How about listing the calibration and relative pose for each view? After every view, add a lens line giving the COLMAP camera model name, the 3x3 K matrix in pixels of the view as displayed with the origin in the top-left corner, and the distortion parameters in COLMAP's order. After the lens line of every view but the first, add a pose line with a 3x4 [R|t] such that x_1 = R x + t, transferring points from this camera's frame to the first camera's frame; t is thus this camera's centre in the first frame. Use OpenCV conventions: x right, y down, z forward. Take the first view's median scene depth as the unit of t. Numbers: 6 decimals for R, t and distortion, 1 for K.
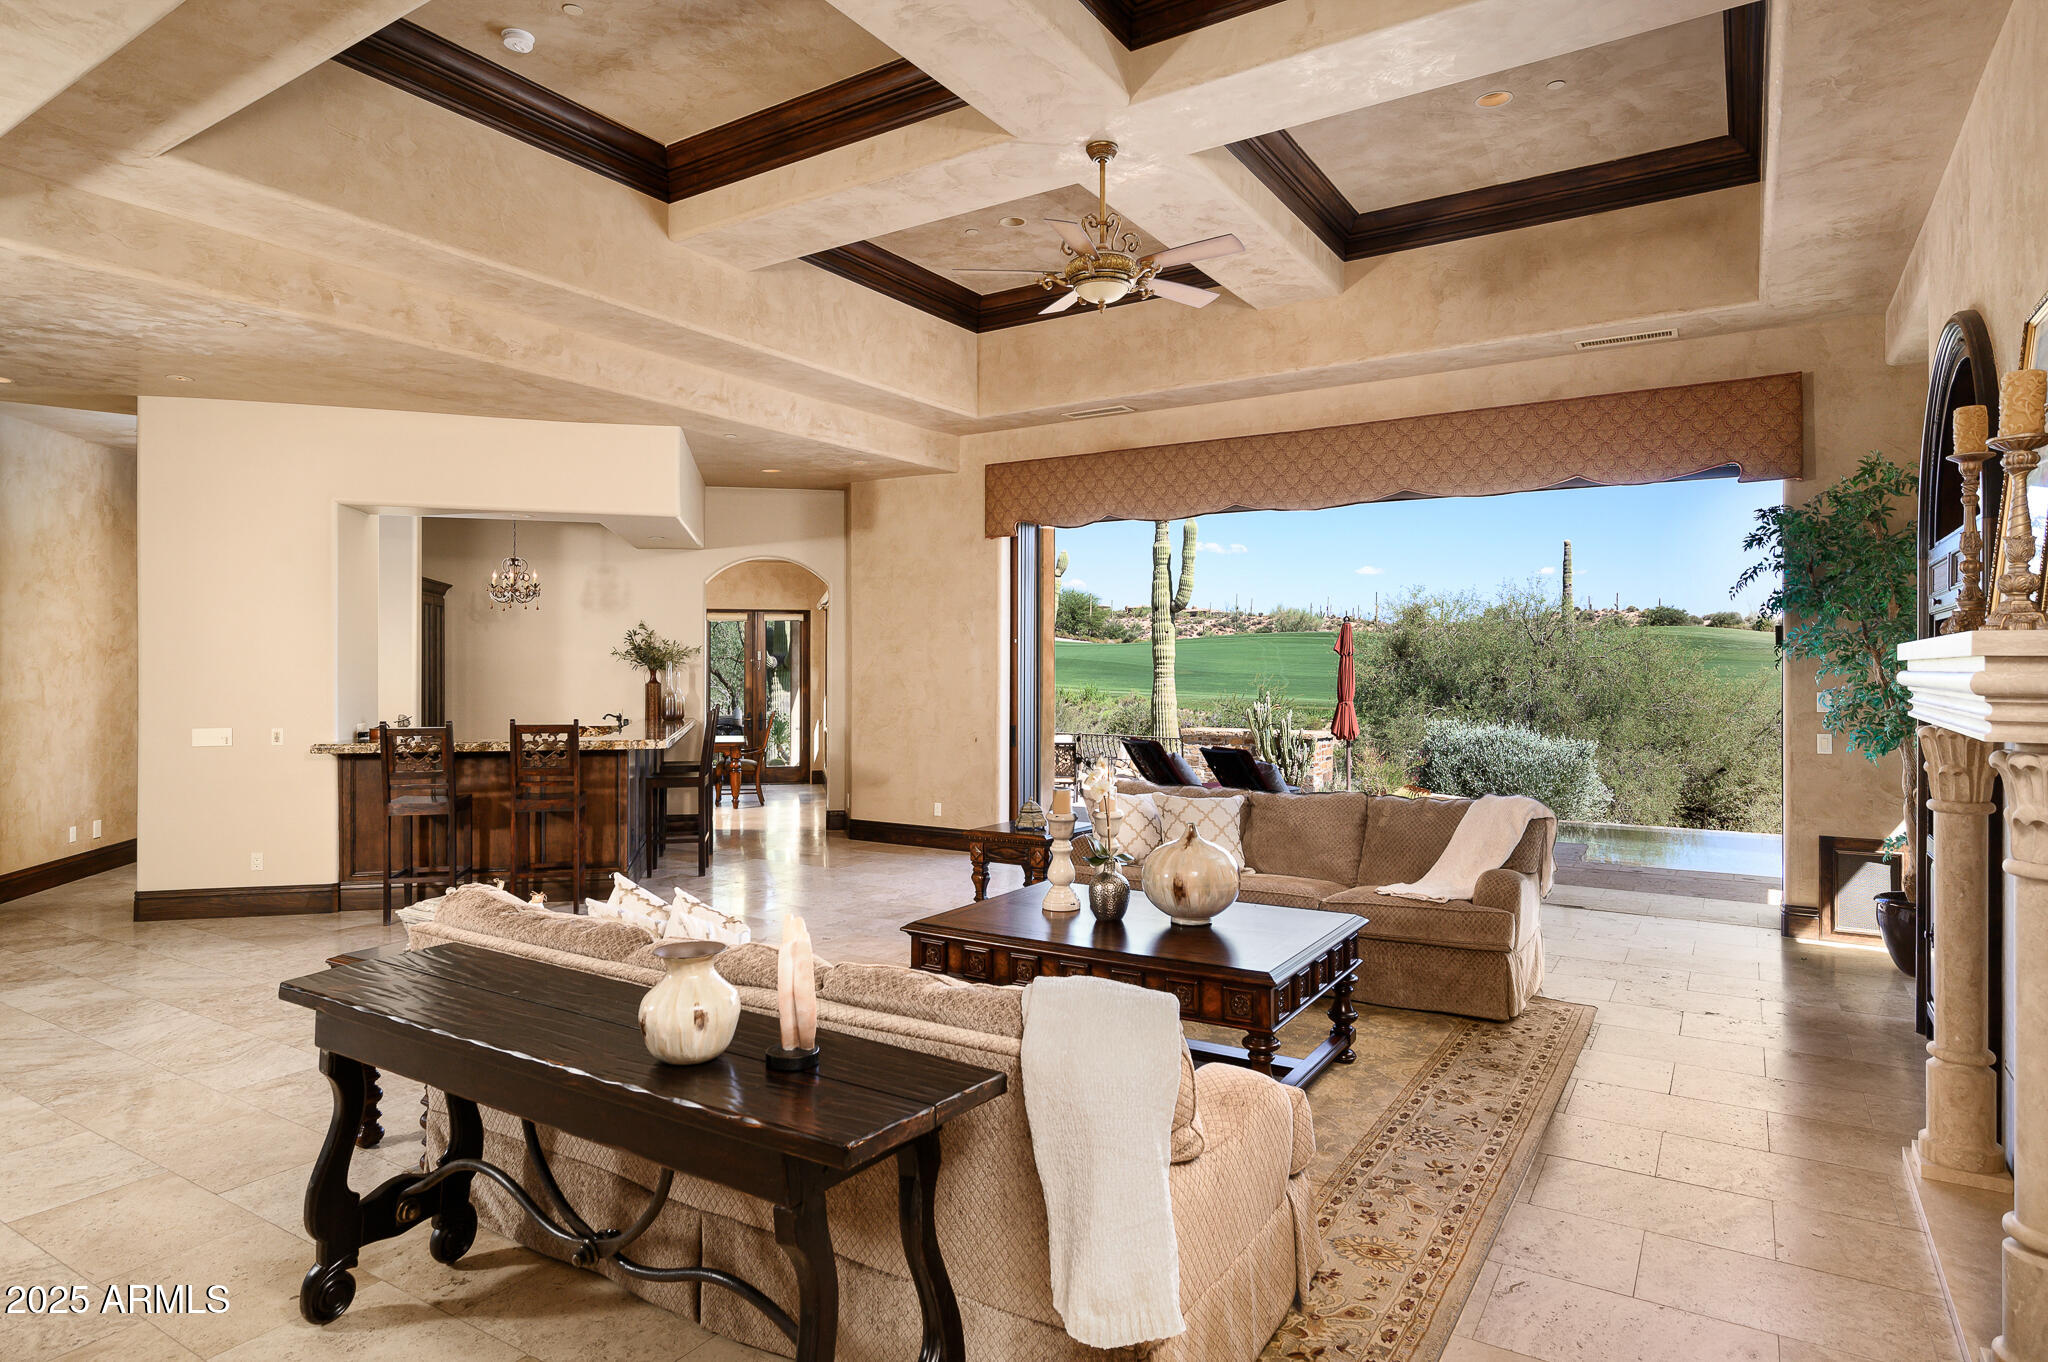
lens RADIAL K [[1137.8, 0, 1016.1], [0, 1137.8, 671.4], [0, 0, 1]] dist [0.001819, 0.000559]
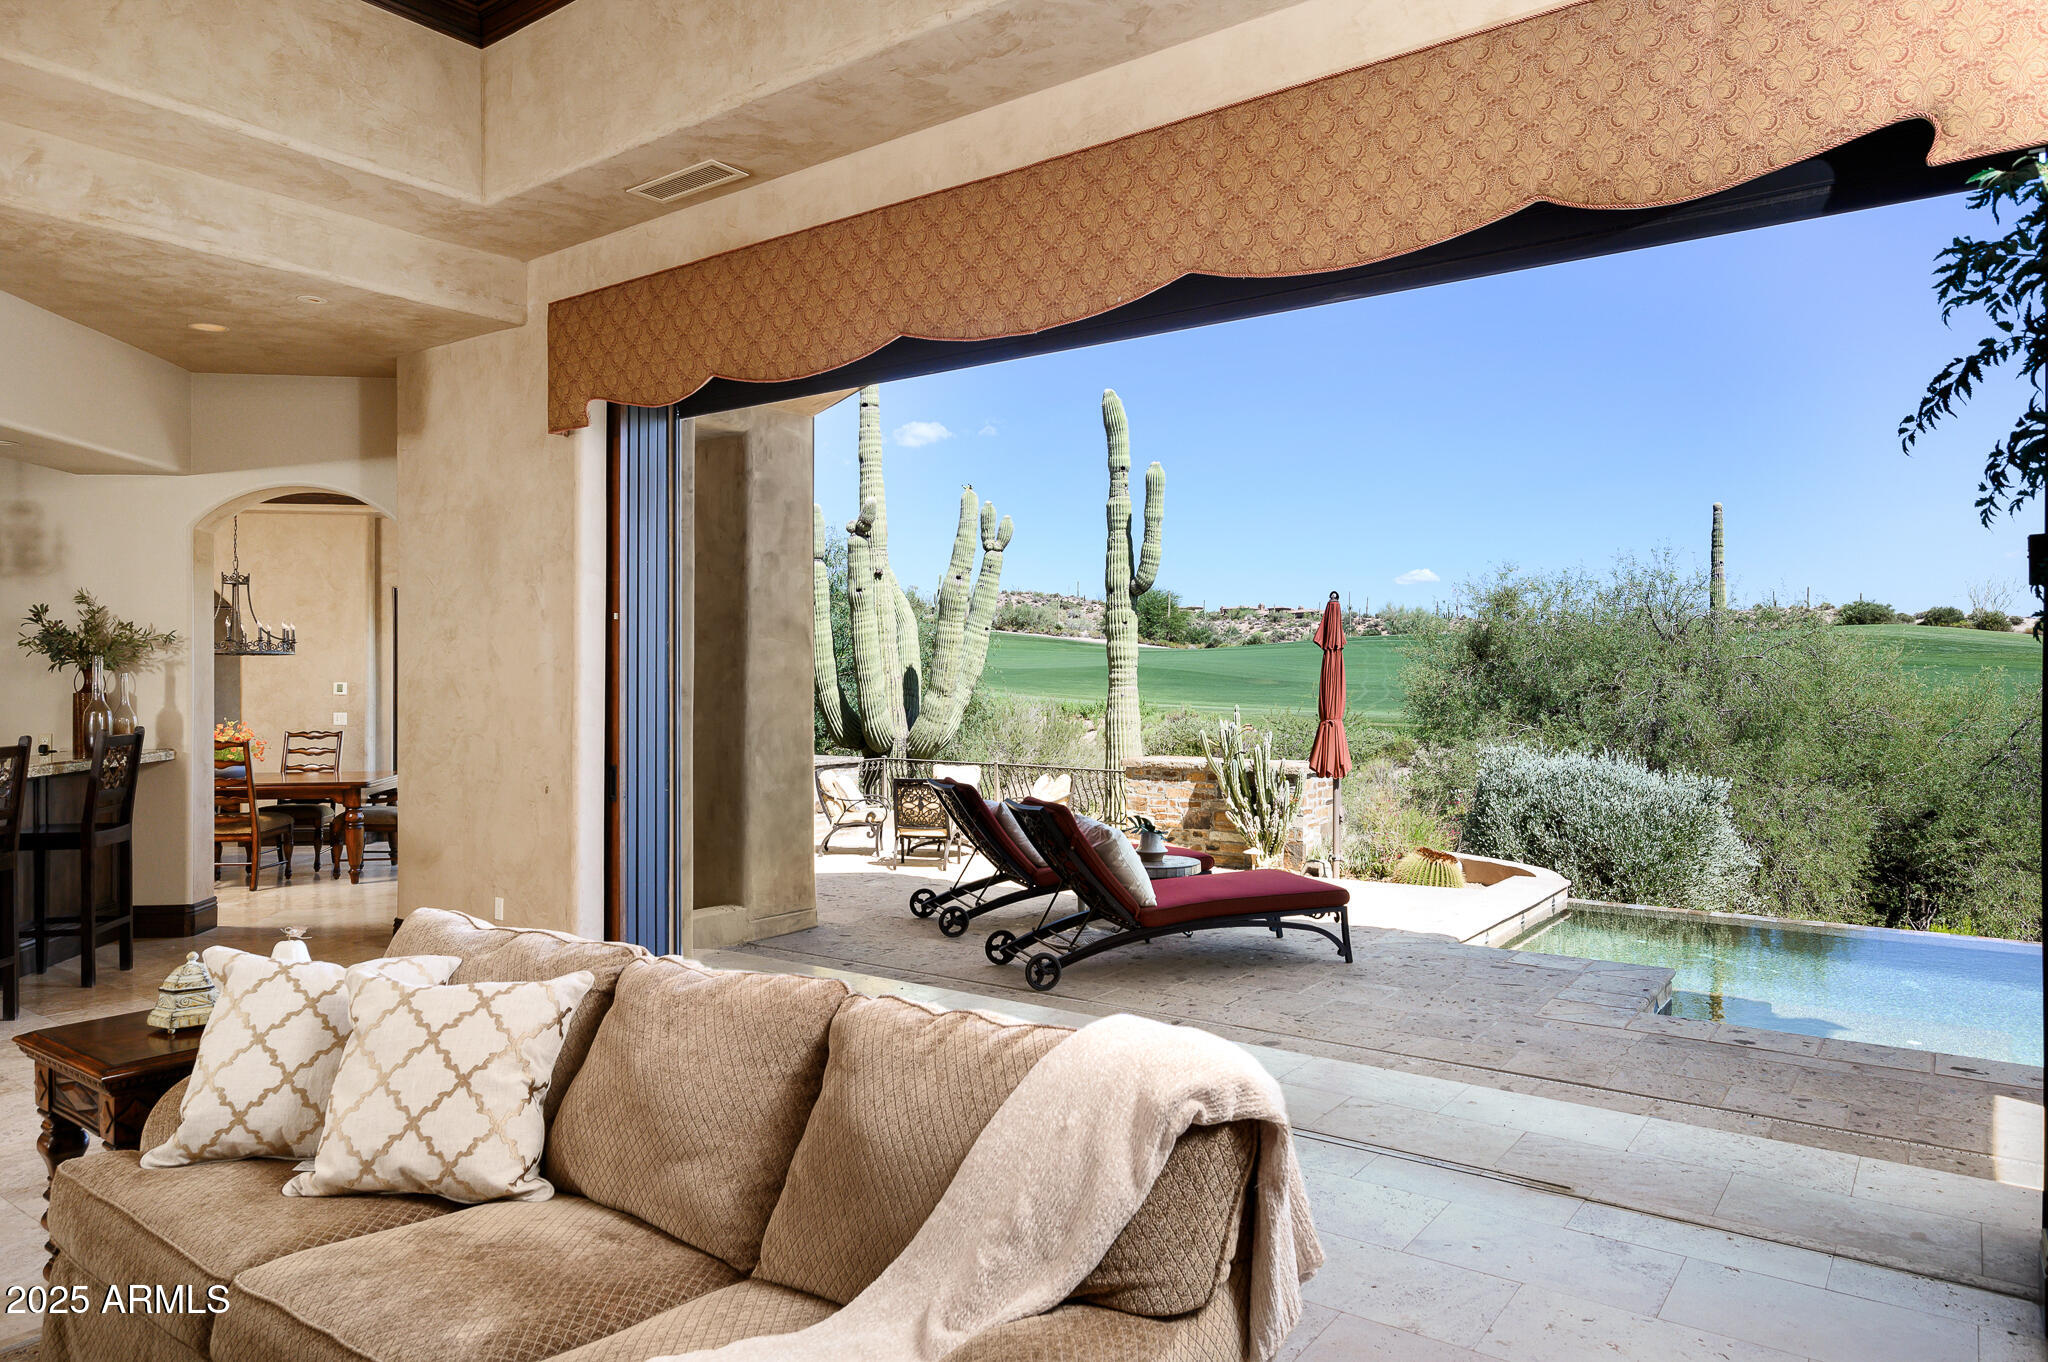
lens RADIAL K [[1280.1, 0, 1021.2], [0, 1280.1, 685.6], [0, 0, 1]] dist [-0.000384, 0.001776]
pose [[0.997739, -0.001988, -0.067183, 0.141407], [0.002139, 0.999995, 0.002168, 0.003963], [0.067178, -0.002307, 0.997738, 0.216513]]
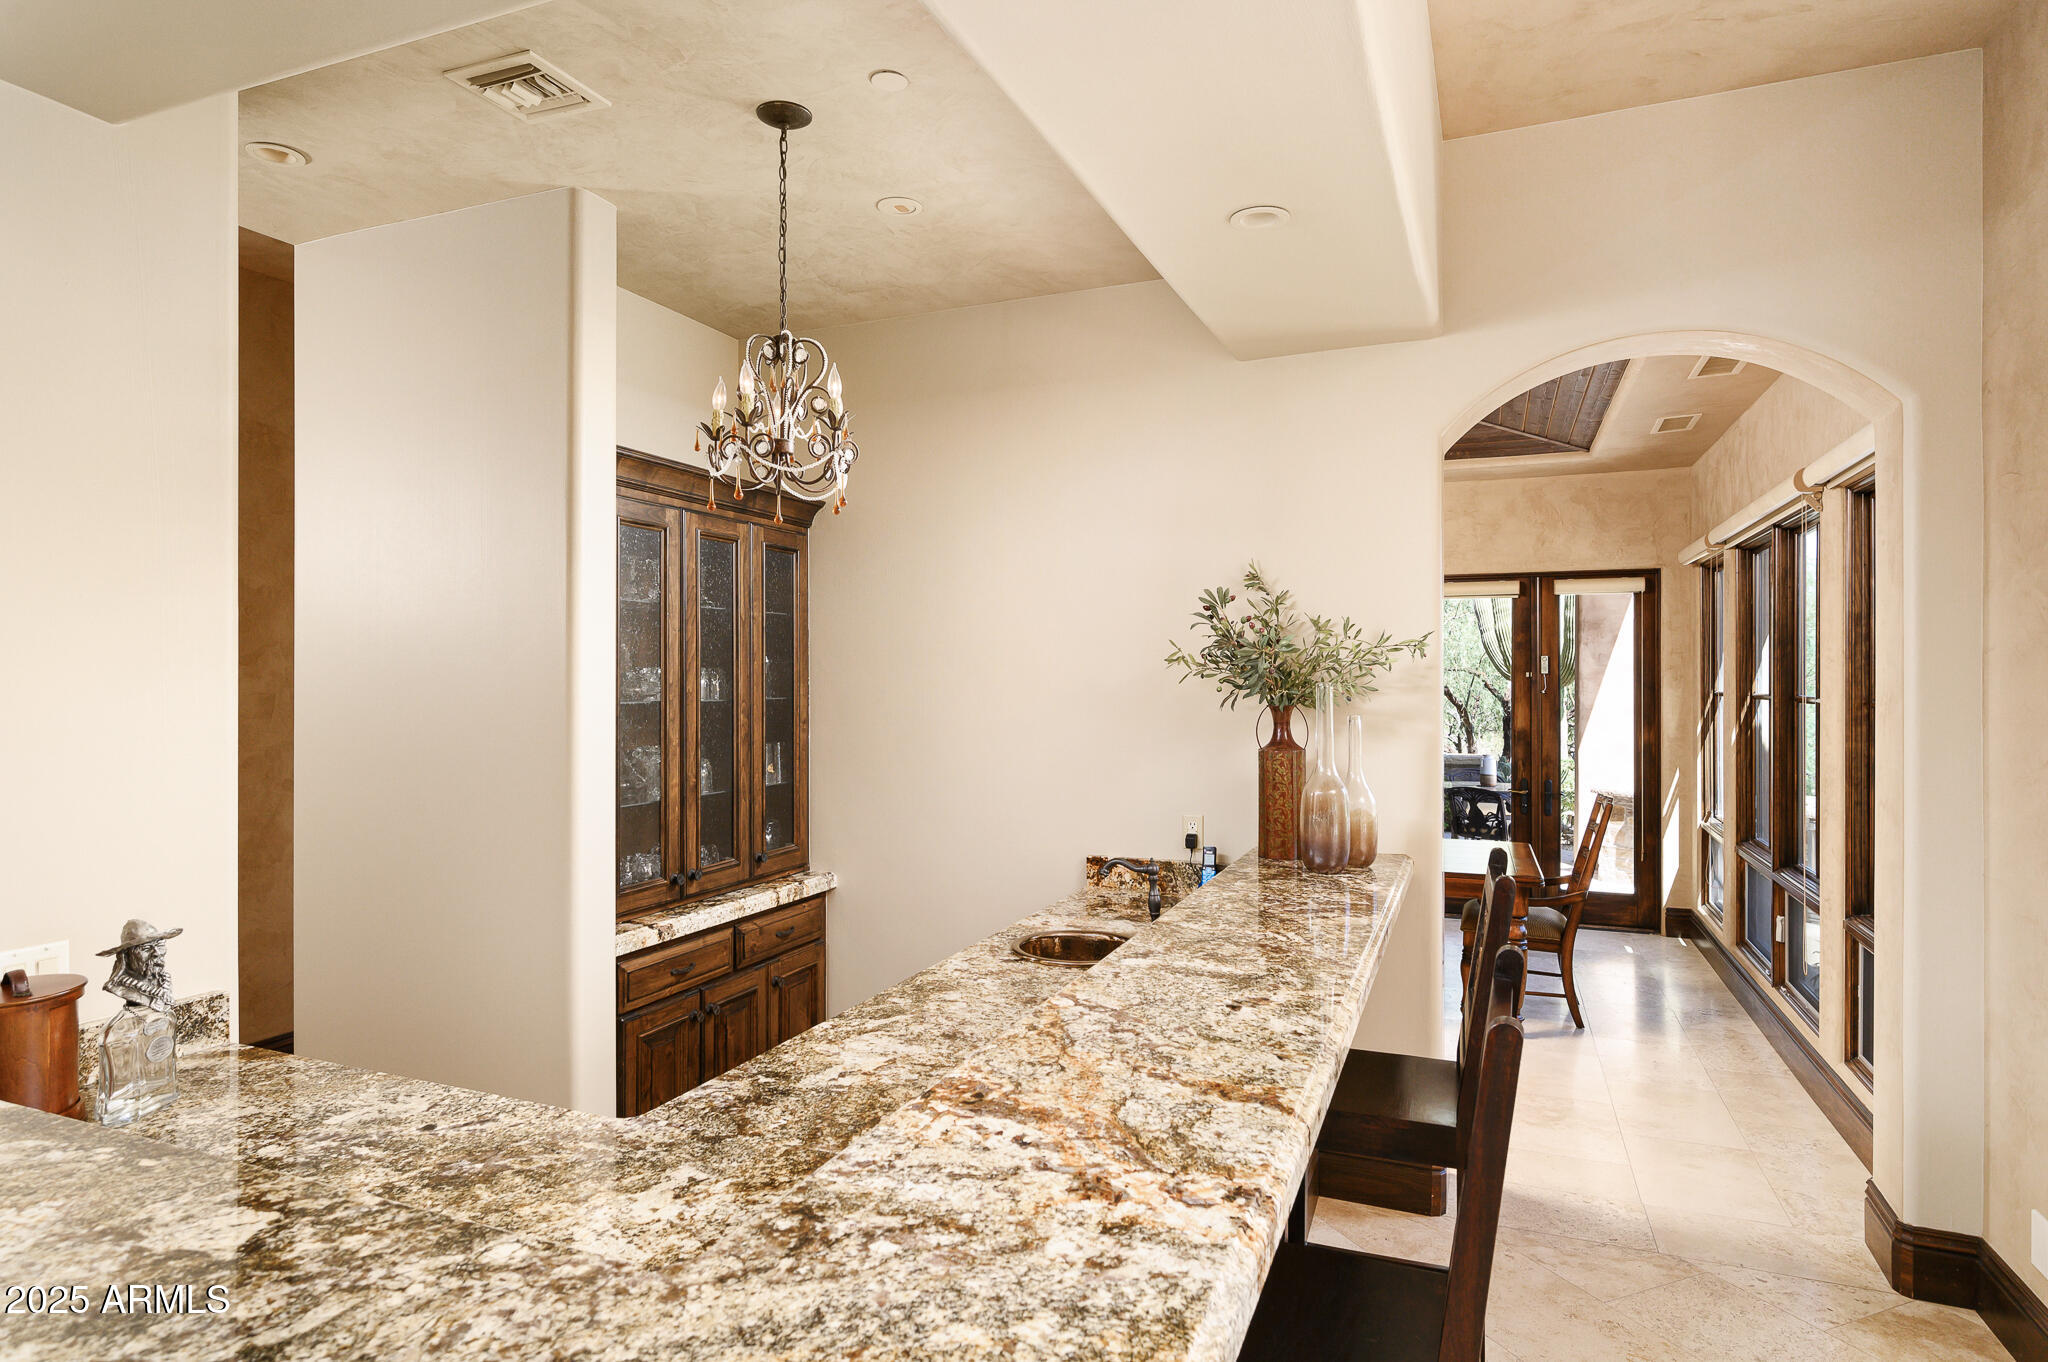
lens RADIAL K [[1137.8, 0, 1011.6], [0, 1137.8, 678.4], [0, 0, 1]] dist [0.001819, 0.000559]
pose [[0.816238, 0.001282, -0.577714, -0.118921], [-0.002831, 0.999994, -0.001781, -0.005780], [0.577709, 0.003090, 0.816237, 0.425173]]
